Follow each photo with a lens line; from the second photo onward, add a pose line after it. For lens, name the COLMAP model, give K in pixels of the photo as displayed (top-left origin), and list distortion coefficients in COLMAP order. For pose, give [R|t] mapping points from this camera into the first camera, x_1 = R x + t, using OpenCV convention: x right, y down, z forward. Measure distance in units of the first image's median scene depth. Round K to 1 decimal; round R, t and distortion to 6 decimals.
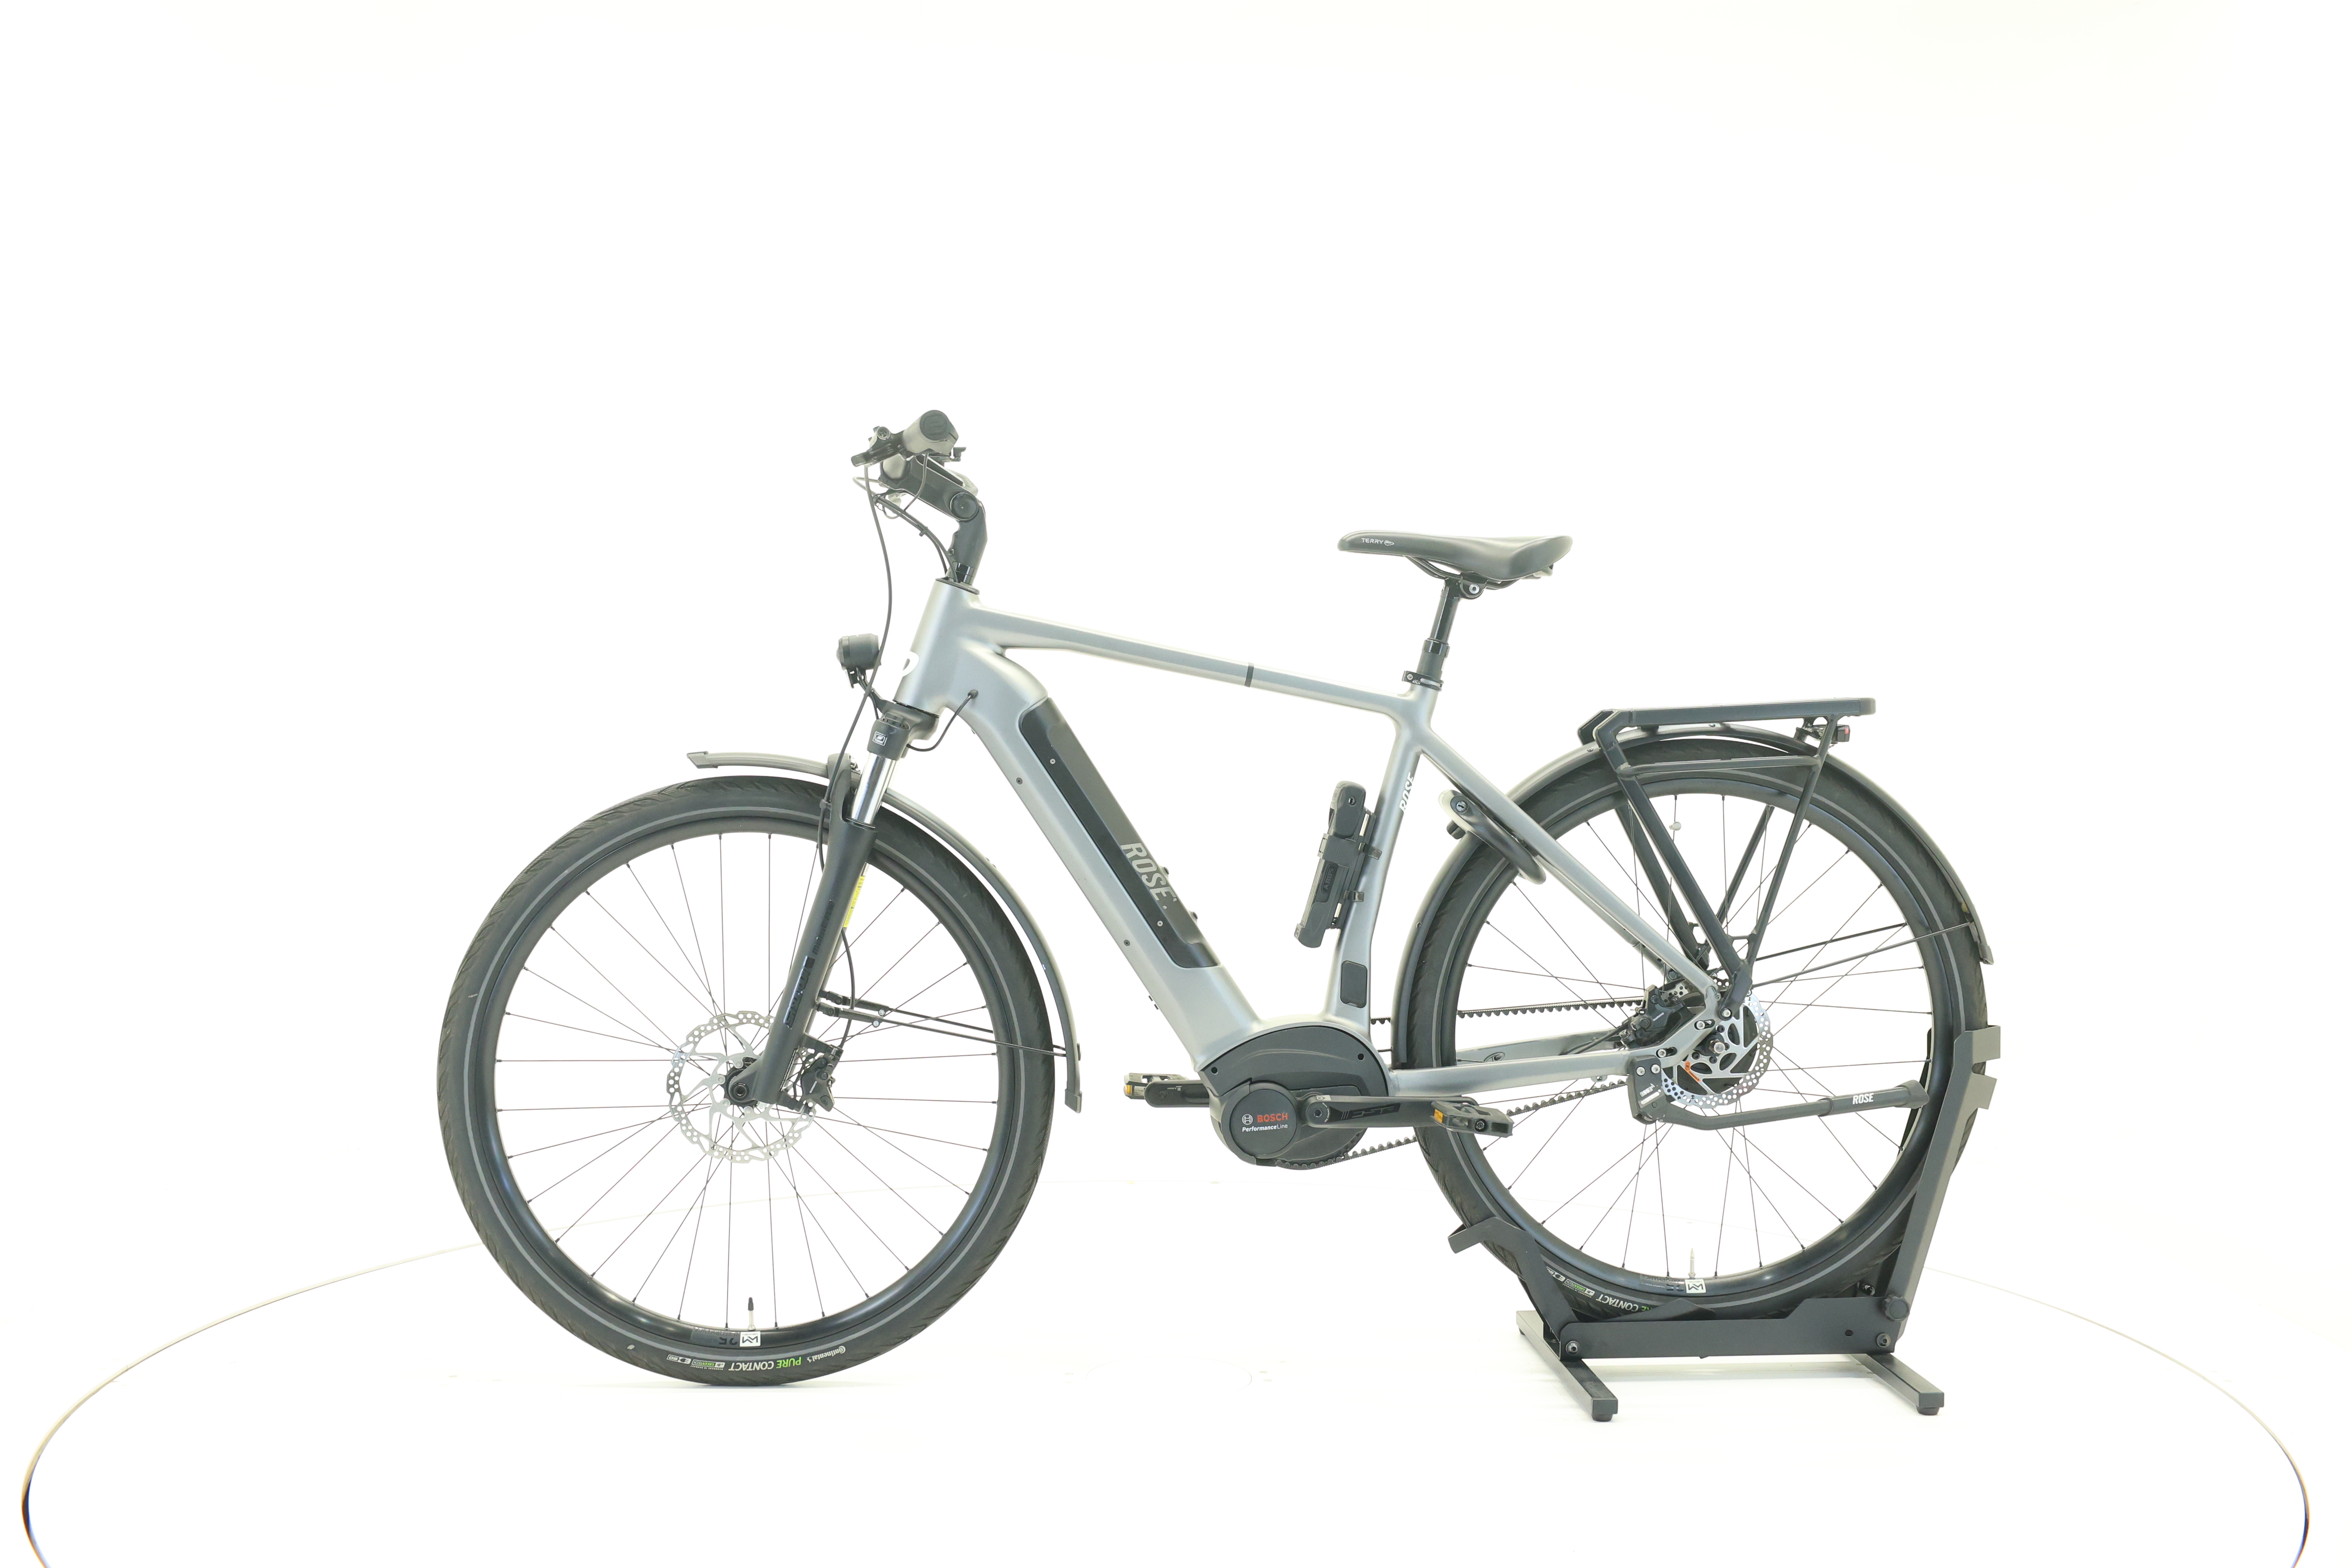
lens RADIAL K [[2461.1, 0, 1177.9], [0, 2461.1, 782.4], [0, 0, 1]] dist [0.036024, 0.000000]
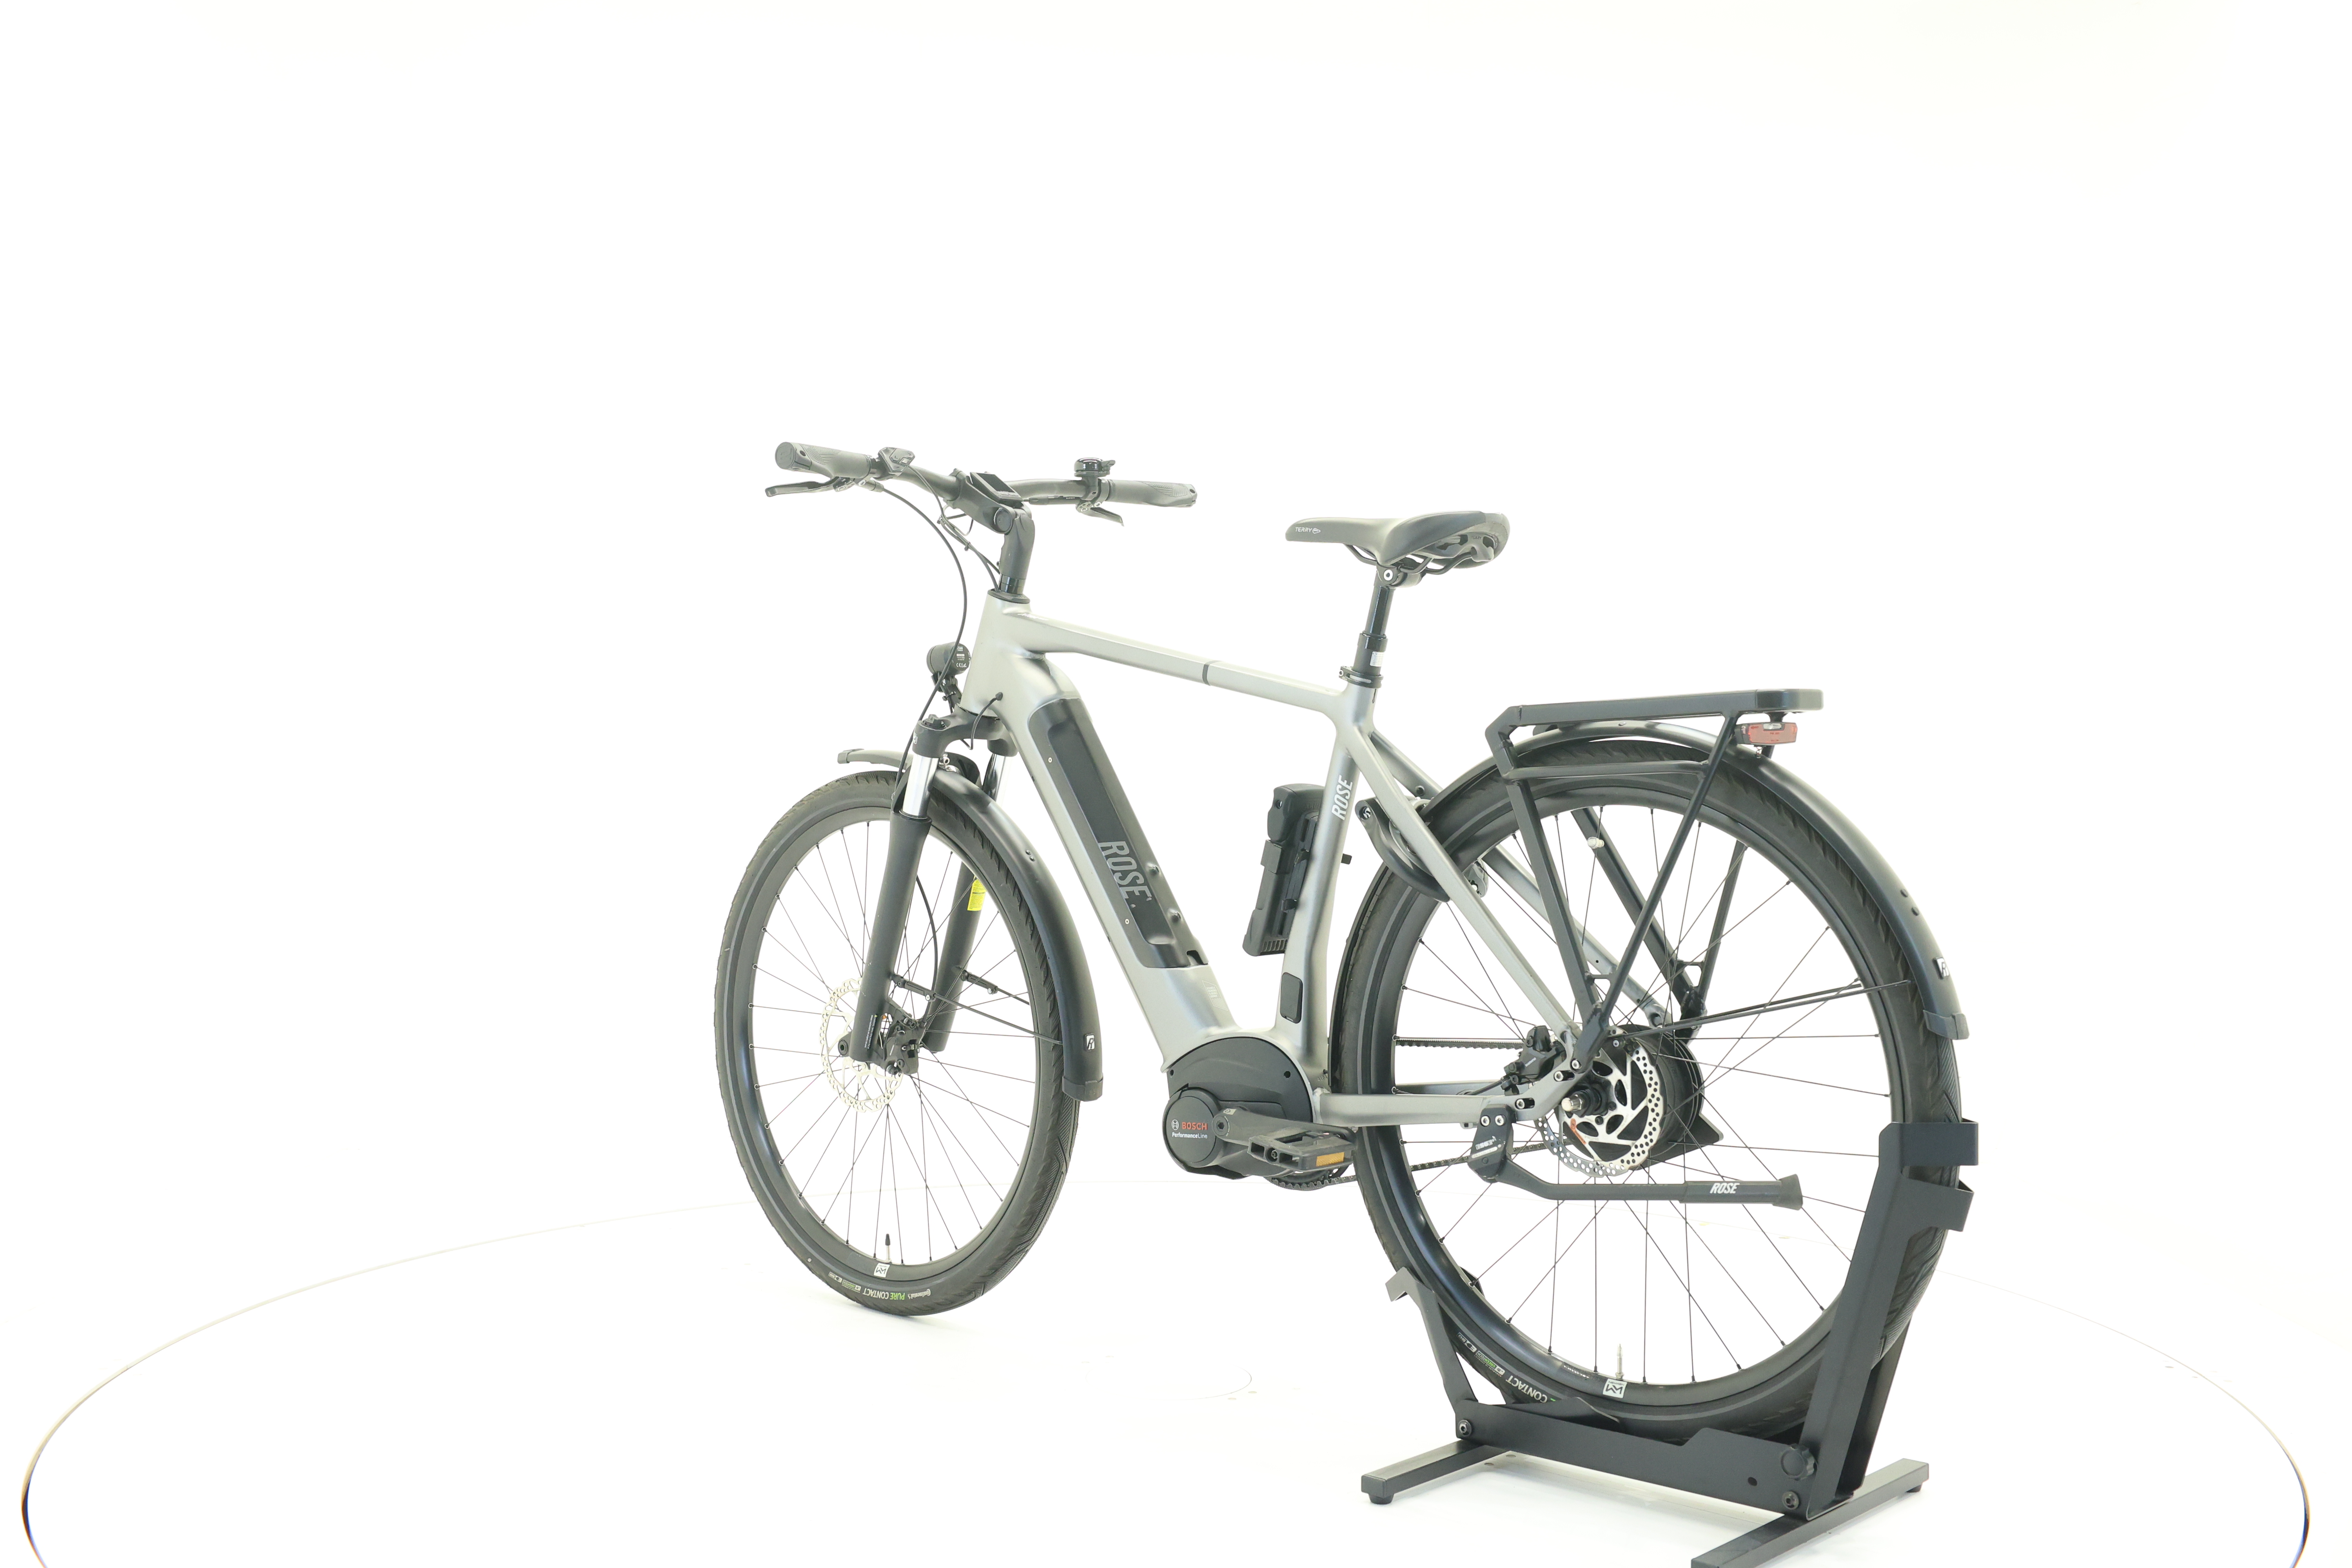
lens RADIAL K [[2461.1, 0, 1174.6], [0, 2461.1, 790.5], [0, 0, 1]] dist [0.036024, 0.000000]
pose [[0.692909, 0.016108, -0.720845, 0.721921], [-0.016283, 0.999845, 0.006691, -0.003552], [0.720841, 0.007102, 0.693064, 0.309956]]
